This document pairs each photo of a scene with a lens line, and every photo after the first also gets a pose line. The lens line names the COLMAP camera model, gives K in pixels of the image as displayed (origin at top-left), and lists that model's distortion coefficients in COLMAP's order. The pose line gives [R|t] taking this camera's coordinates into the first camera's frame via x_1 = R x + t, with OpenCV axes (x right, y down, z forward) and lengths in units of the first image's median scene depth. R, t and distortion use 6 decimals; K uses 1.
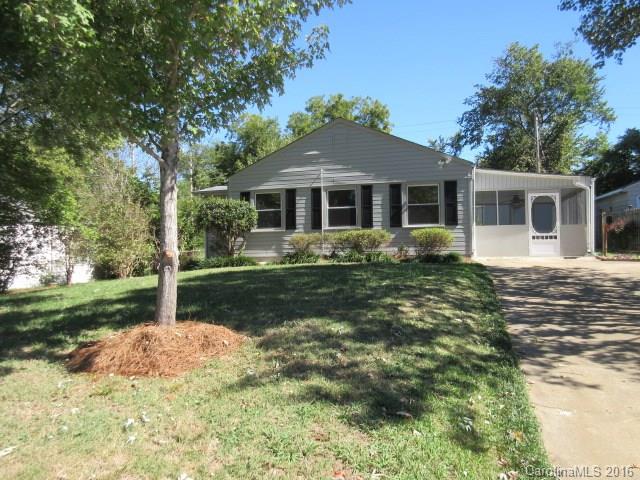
lens RADIAL K [[478.0, 0, 320.0], [0, 478.0, 240.0], [0, 0, 1]] dist [-0.037141, 0.002202]
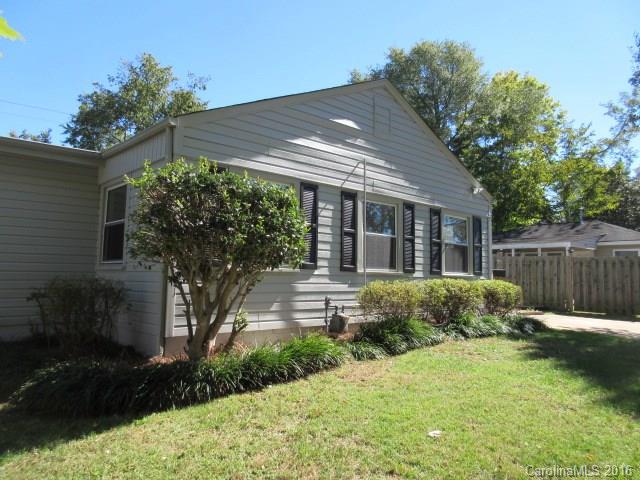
lens RADIAL K [[478.0, 0, 320.0], [0, 478.0, 240.0], [0, 0, 1]] dist [-0.037141, 0.002202]
pose [[0.501427, 0.094326, 0.860043, -0.463594], [-0.041324, 0.995516, -0.085090, -0.010928], [-0.864213, 0.007126, 0.503076, 0.765504]]
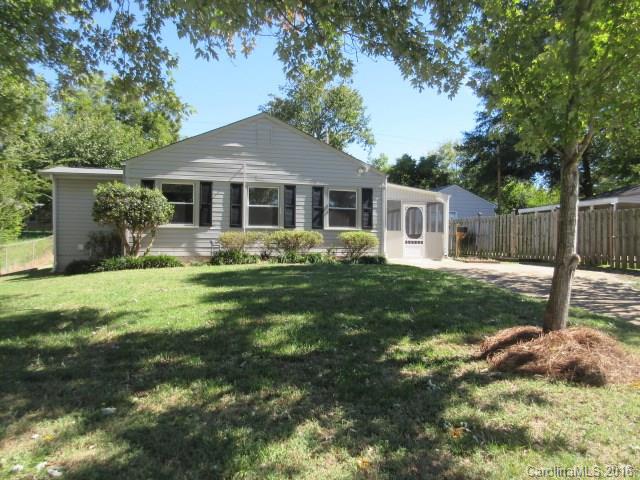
lens RADIAL K [[478.0, 0, 320.0], [0, 478.0, 240.0], [0, 0, 1]] dist [-0.037141, 0.002202]
pose [[0.844053, 0.028380, 0.535509, -0.364530], [-0.028587, 0.999560, -0.007916, 0.004758], [-0.535498, -0.008627, 0.844493, 0.125659]]
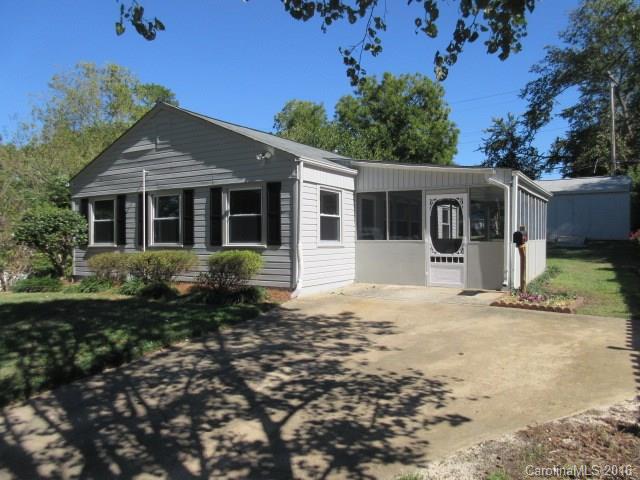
lens RADIAL K [[470.4, 0, 343.6], [0, 470.4, 241.9], [0, 0, 1]] dist [0.022798, 0.002502]
pose [[0.973087, 0.007580, -0.230313, 0.492034], [0.000288, 0.999418, 0.034110, -0.054530], [0.230437, -0.033258, 0.972519, 0.315755]]
